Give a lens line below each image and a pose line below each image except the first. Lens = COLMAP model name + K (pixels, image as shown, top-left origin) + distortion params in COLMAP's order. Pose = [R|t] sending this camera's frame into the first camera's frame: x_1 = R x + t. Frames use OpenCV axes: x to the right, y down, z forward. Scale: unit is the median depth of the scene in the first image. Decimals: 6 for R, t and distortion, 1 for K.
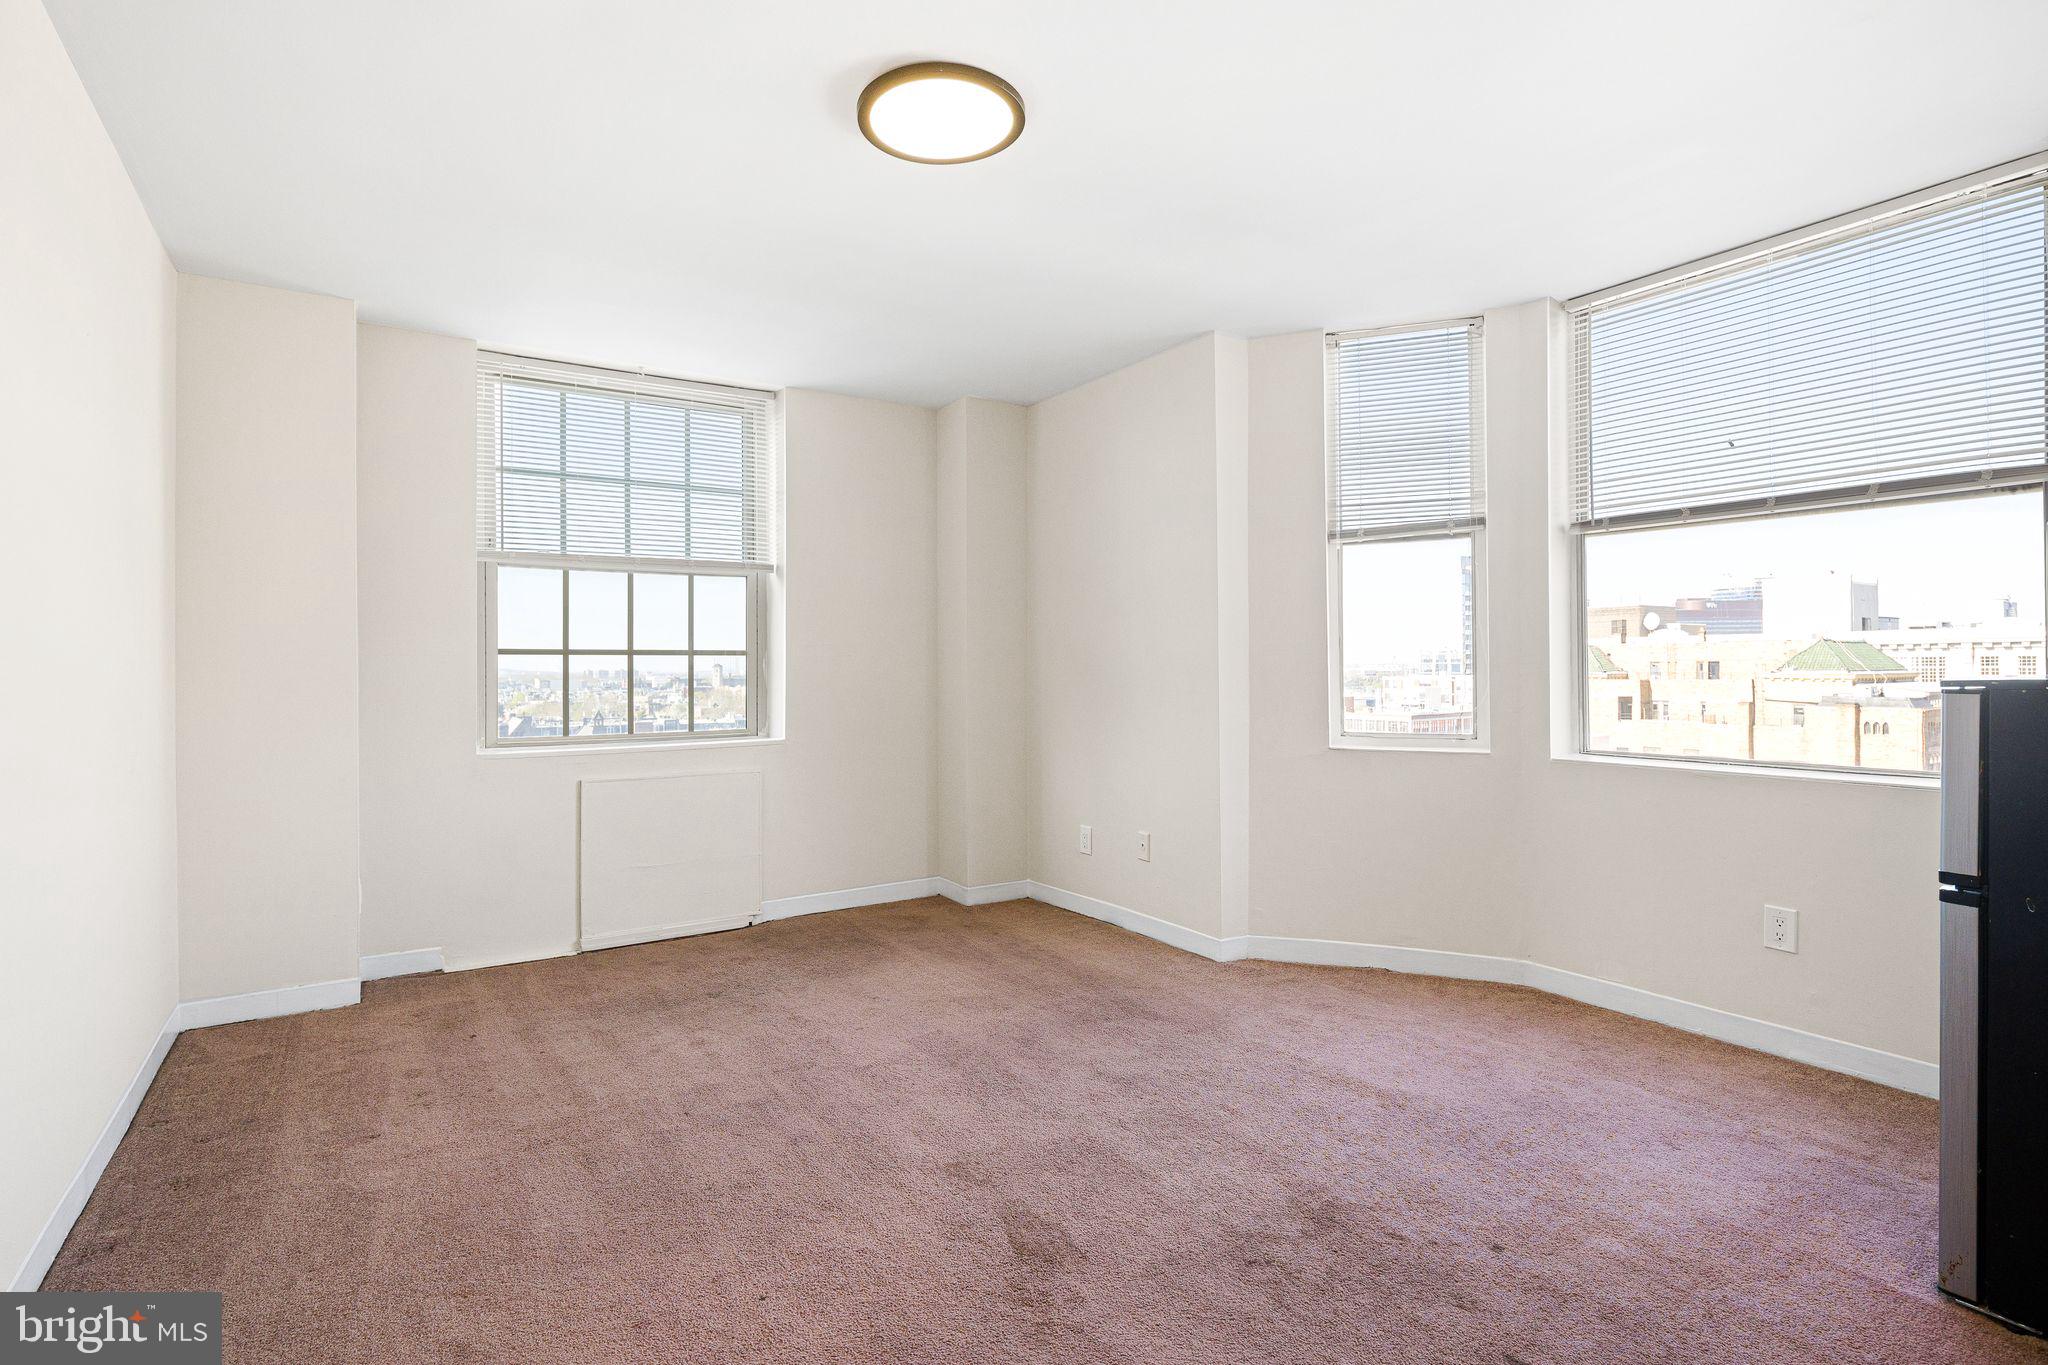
lens RADIAL K [[998.0, 0, 1034.8], [0, 998.0, 659.3], [0, 0, 1]] dist [-0.000622, -0.001465]
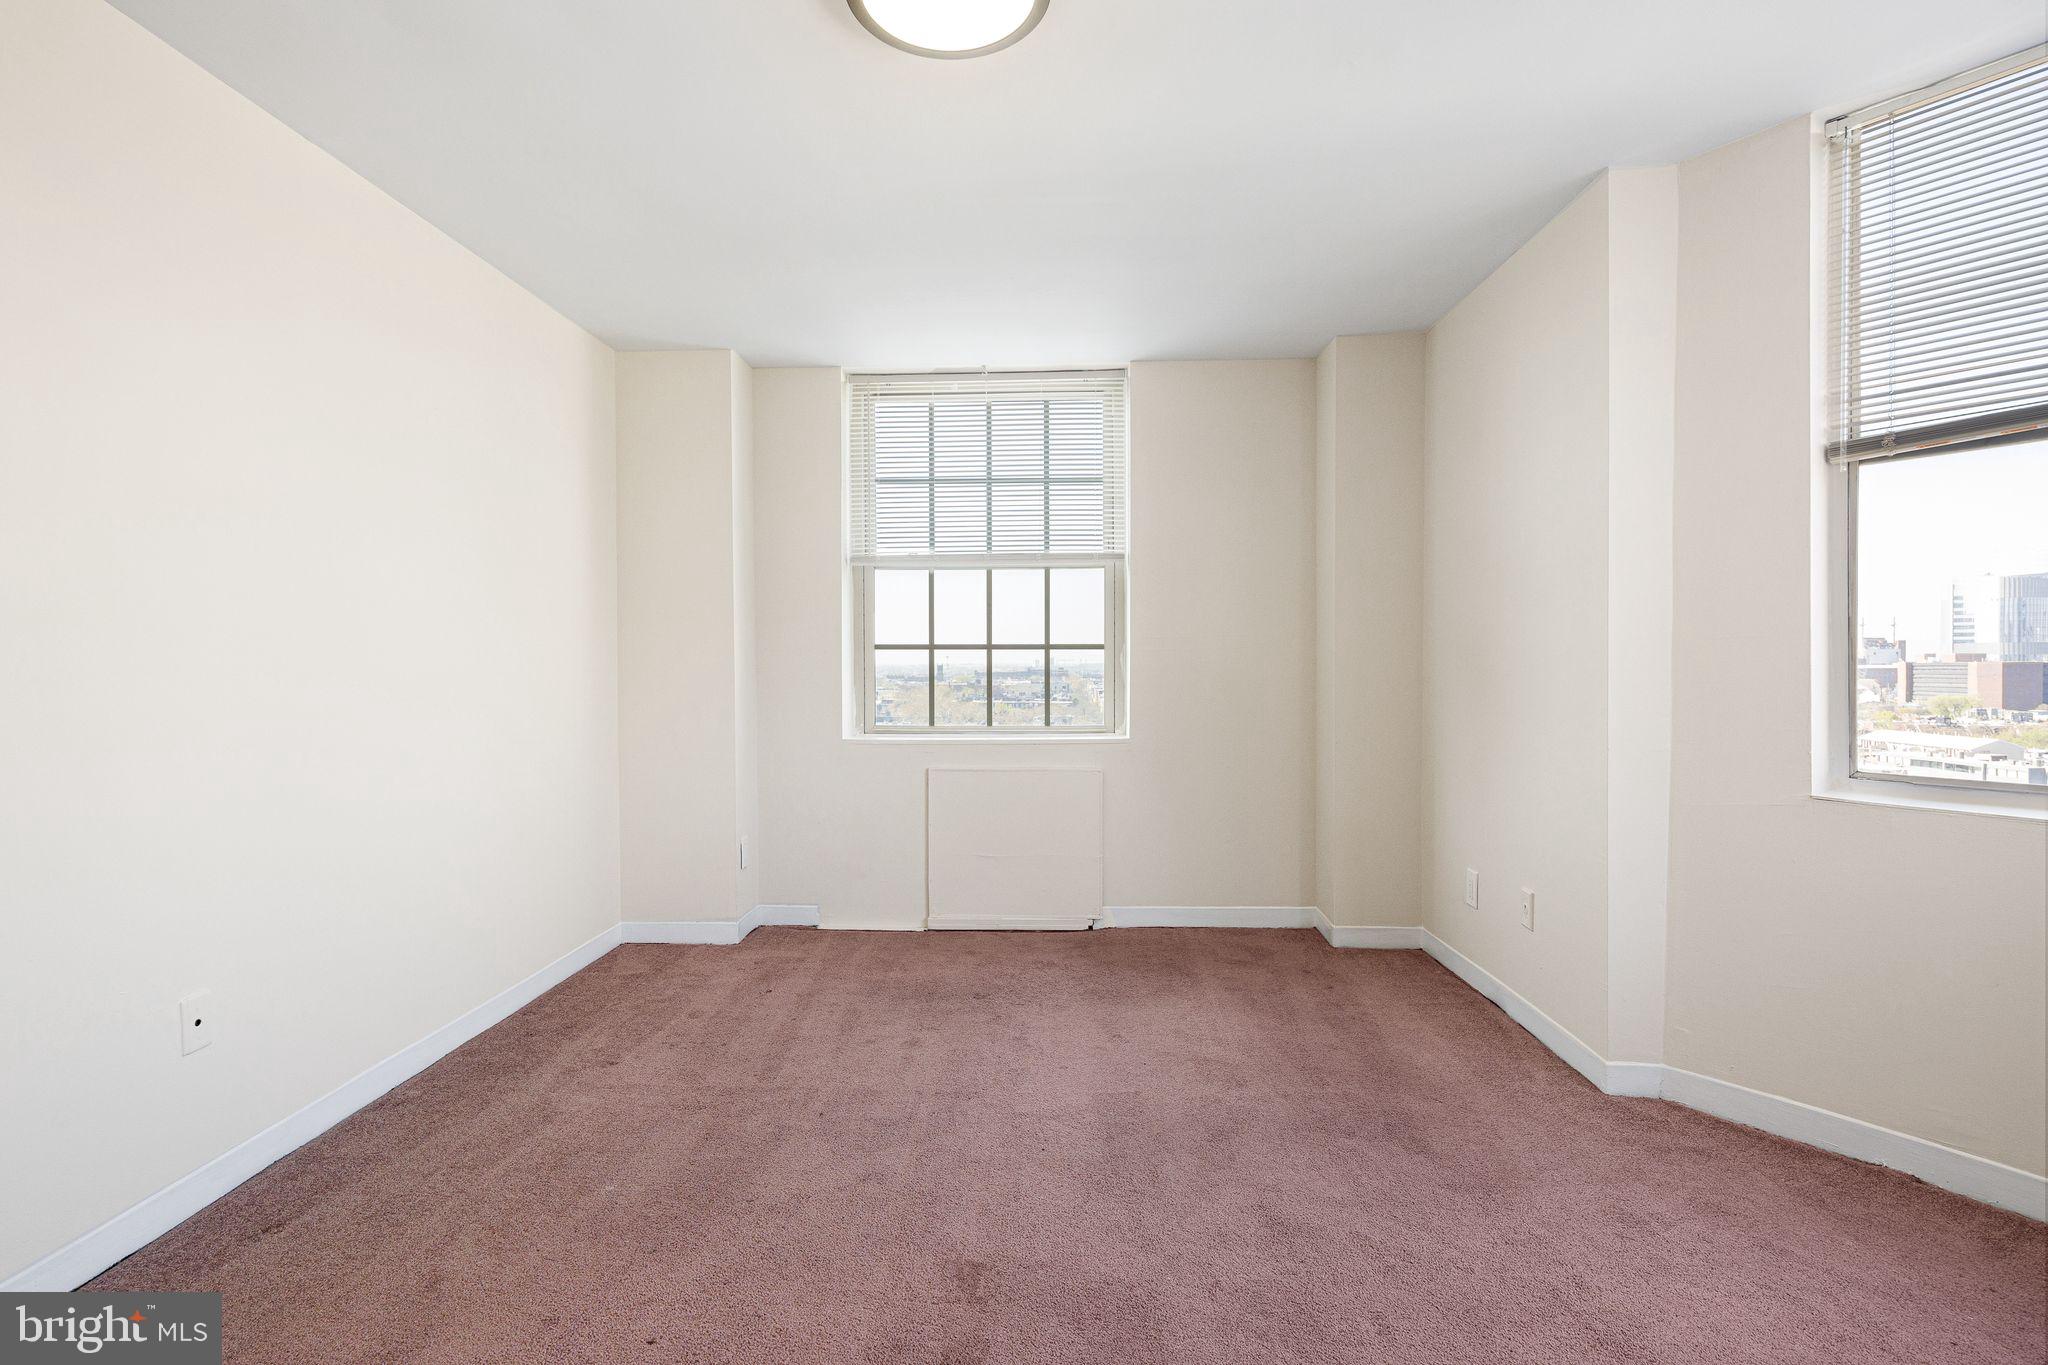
lens RADIAL K [[995.7, 0, 1021.6], [0, 995.7, 674.4], [0, 0, 1]] dist [0.003884, -0.005562]
pose [[0.812804, 0.010982, -0.582434, 0.248328], [0.002817, 0.999736, 0.022782, -0.001947], [0.582531, -0.020157, 0.812558, 0.208068]]
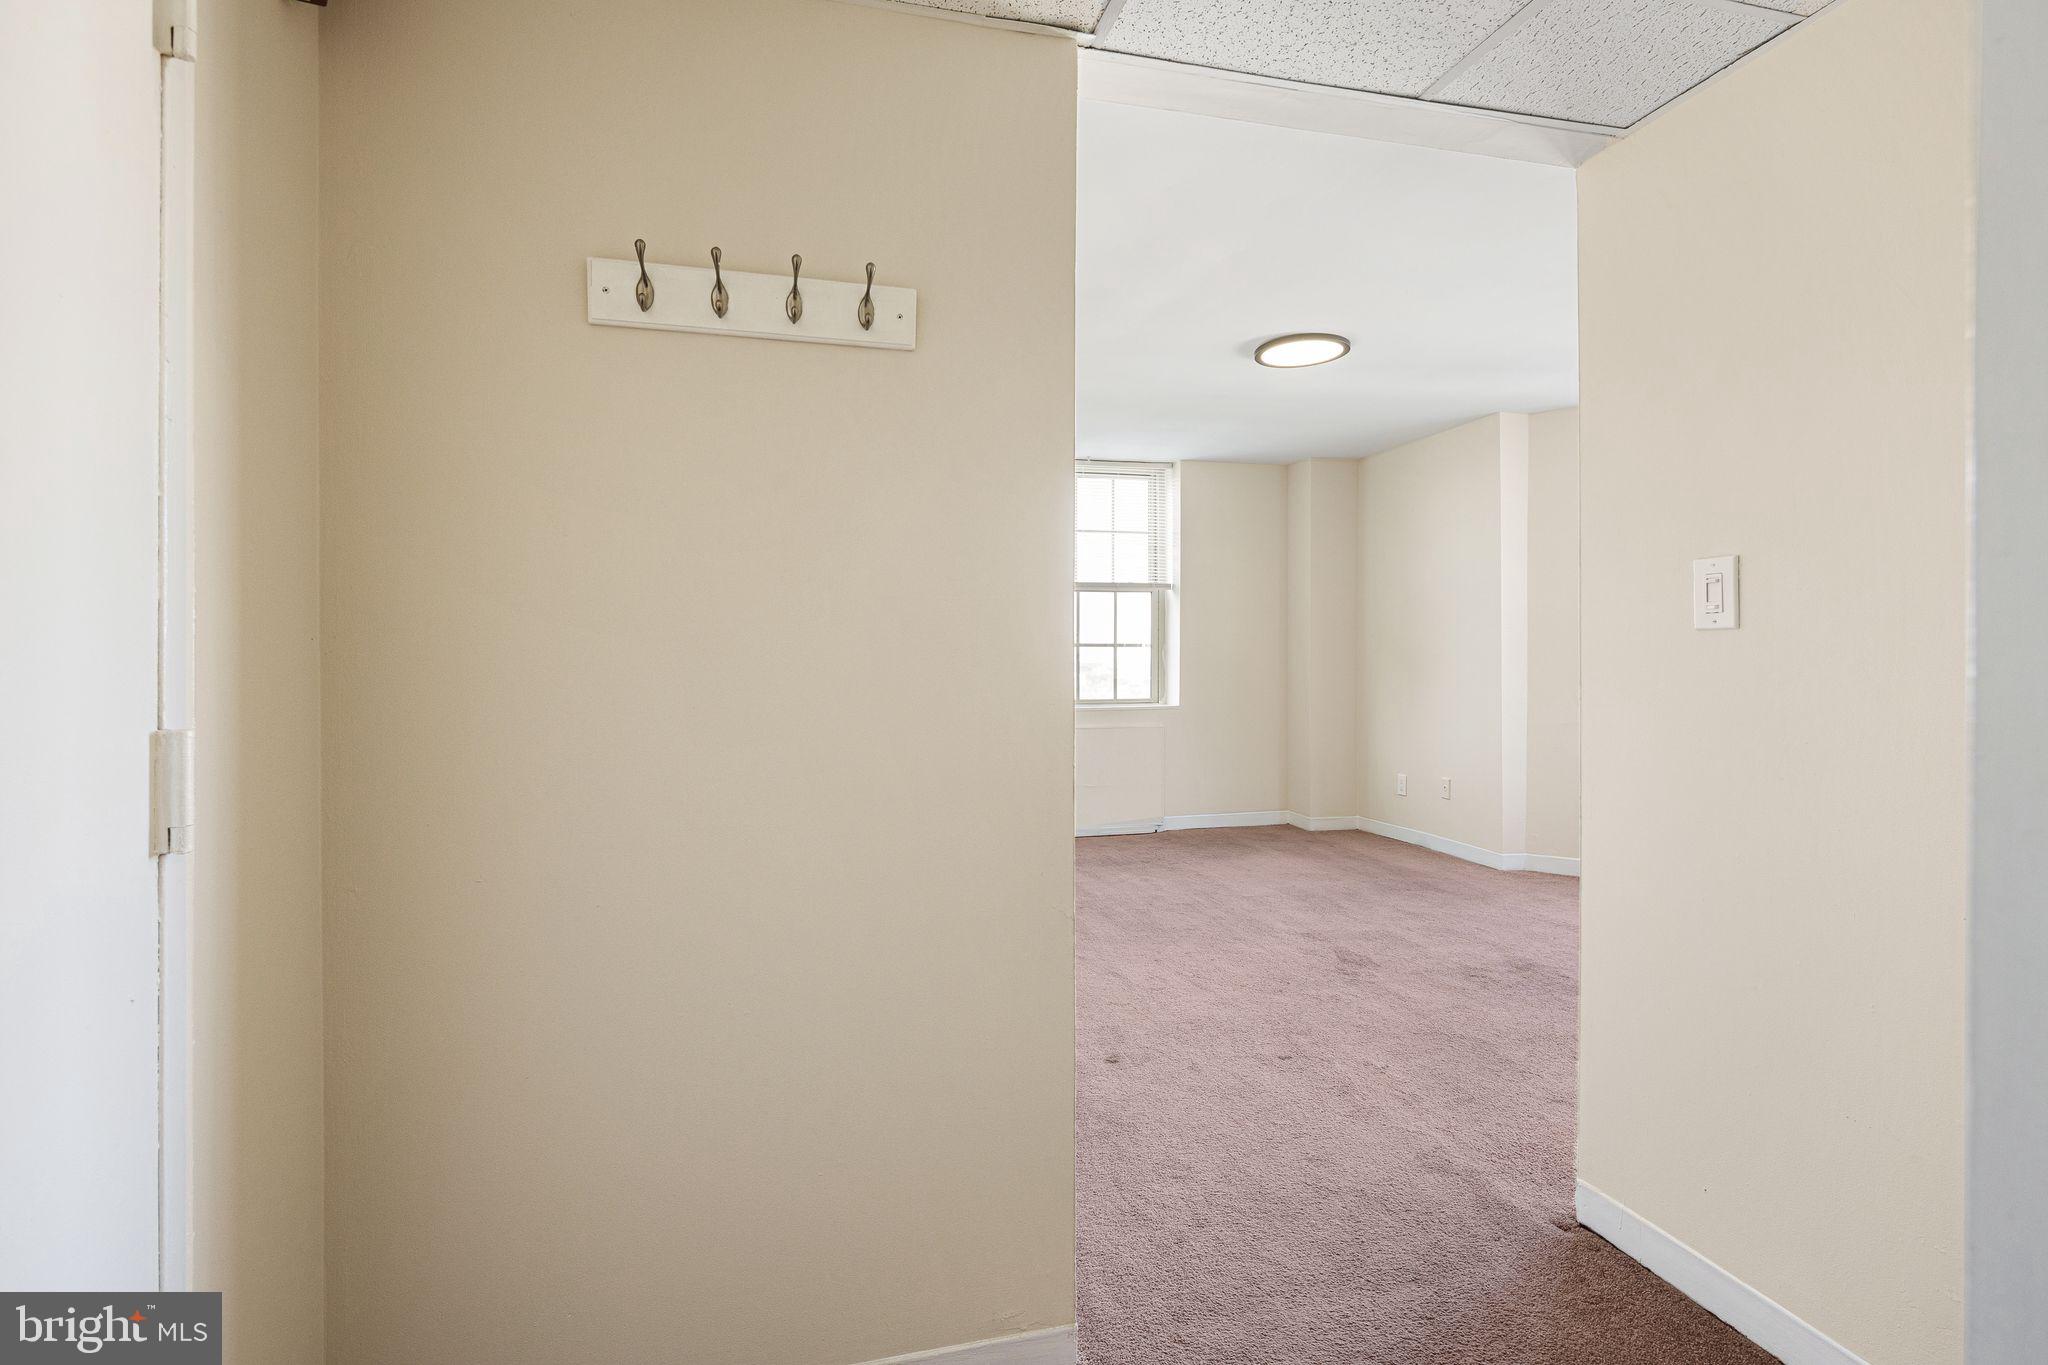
lens RADIAL K [[998.0, 0, 1034.8], [0, 998.0, 659.3], [0, 0, 1]] dist [-0.000622, -0.001465]
pose [[0.945848, 0.004081, -0.324586, 0.022060], [-0.000623, 0.999942, 0.010755, -0.001996], [0.324611, -0.009970, 0.945795, -0.493289]]
